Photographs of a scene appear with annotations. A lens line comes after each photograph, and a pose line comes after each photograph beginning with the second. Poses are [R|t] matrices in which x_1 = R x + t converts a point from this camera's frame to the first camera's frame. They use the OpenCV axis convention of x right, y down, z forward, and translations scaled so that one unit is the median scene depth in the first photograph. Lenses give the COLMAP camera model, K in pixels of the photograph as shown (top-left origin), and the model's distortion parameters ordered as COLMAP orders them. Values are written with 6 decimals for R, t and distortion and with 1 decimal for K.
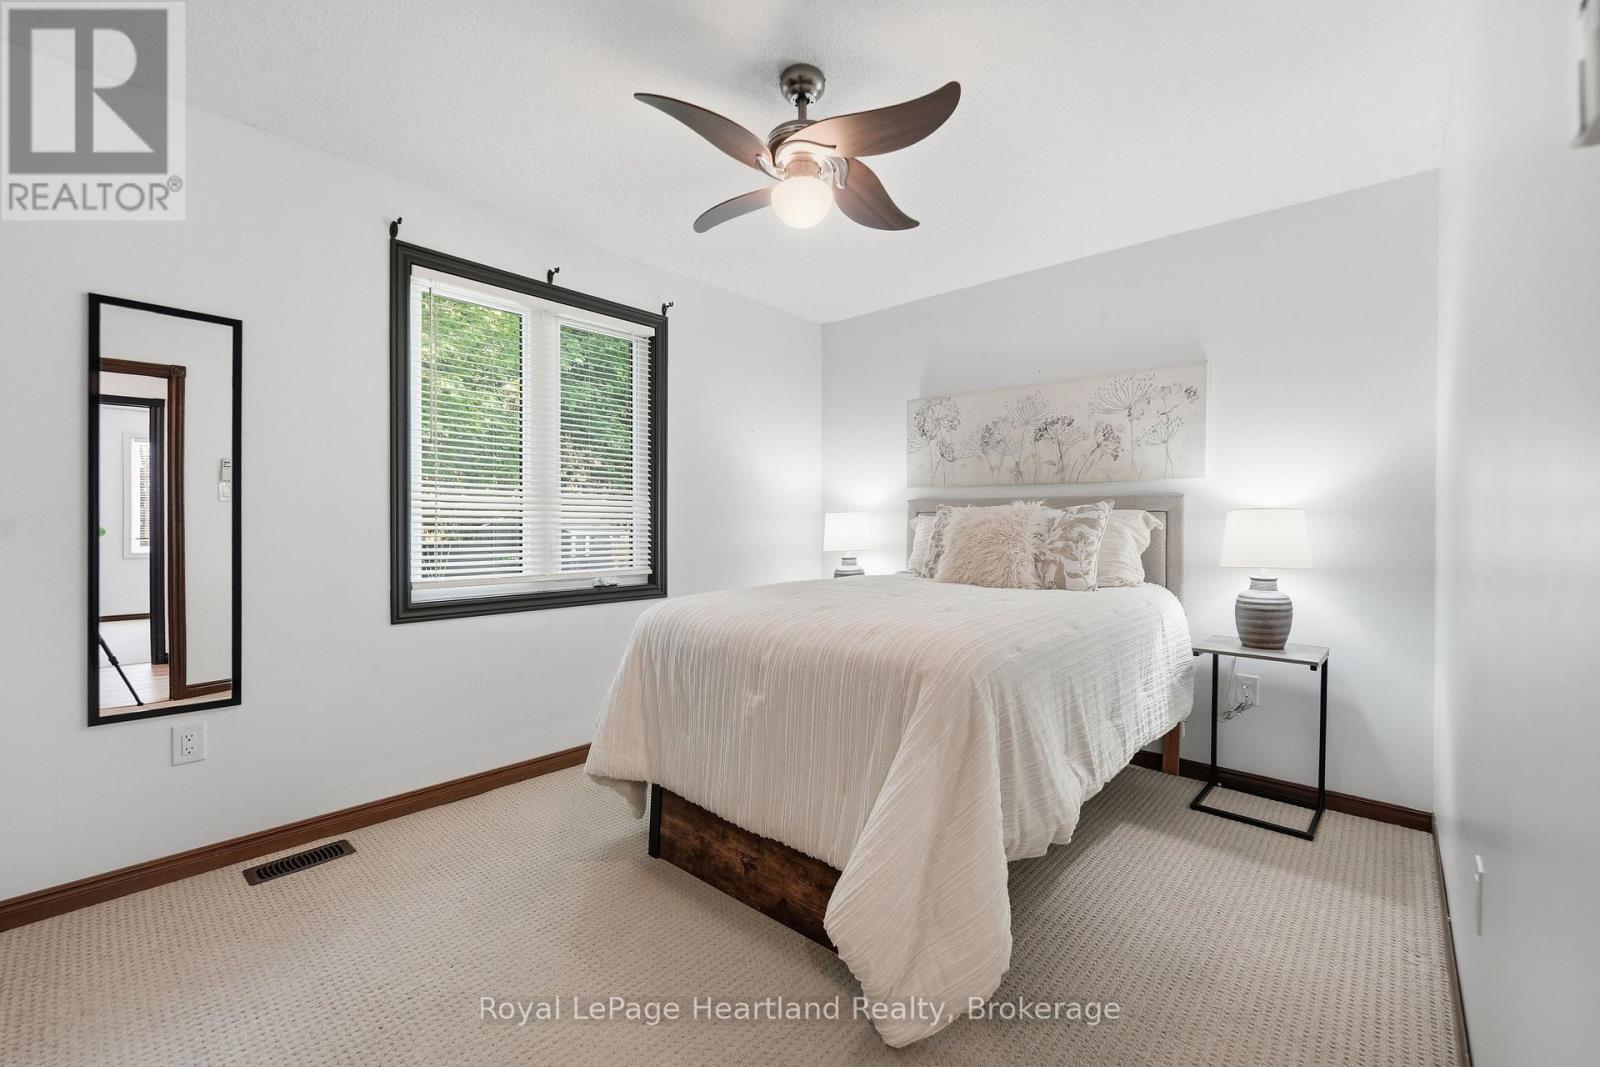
lens RADIAL K [[666.1, 0, 800.0], [0, 666.1, 533.5], [0, 0, 1]] dist [0.000395, -0.000281]
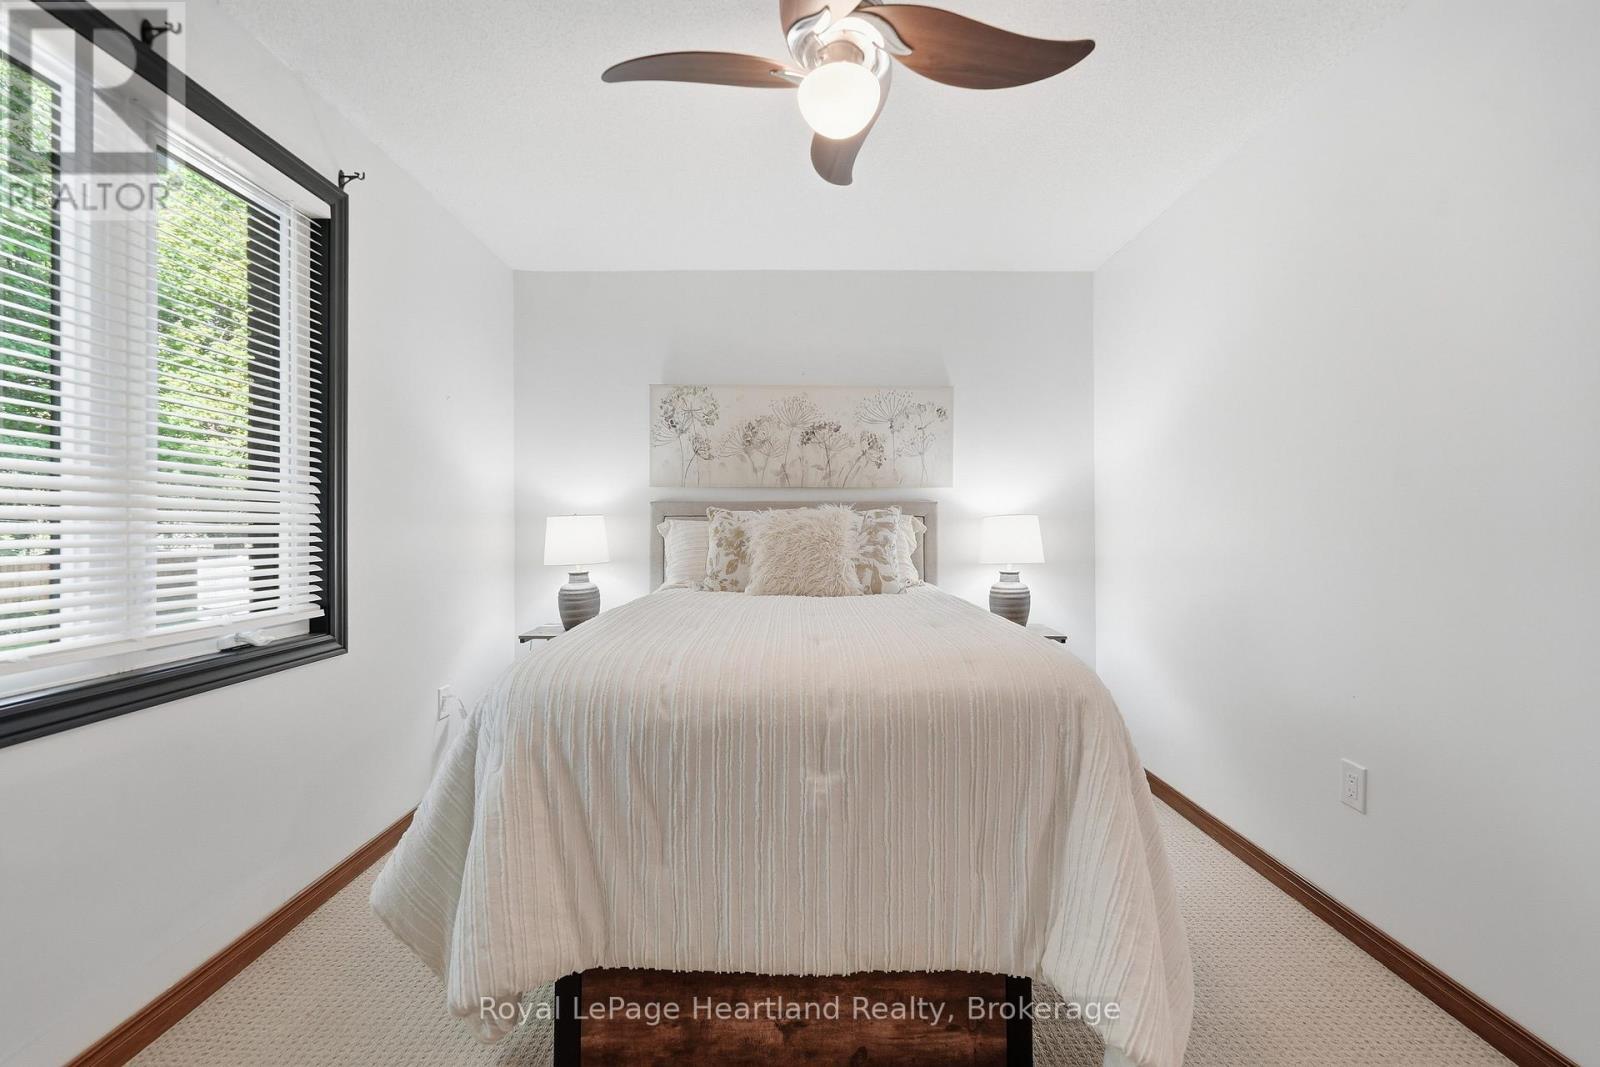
lens RADIAL K [[663.9, 0, 805.8], [0, 663.9, 530.3], [0, 0, 1]] dist [0.000213, 0.000021]
pose [[0.739509, -0.008002, 0.673099, -0.310933], [0.016465, 0.999845, -0.006204, -0.005879], [-0.672945, 0.015670, 0.739526, 0.281598]]
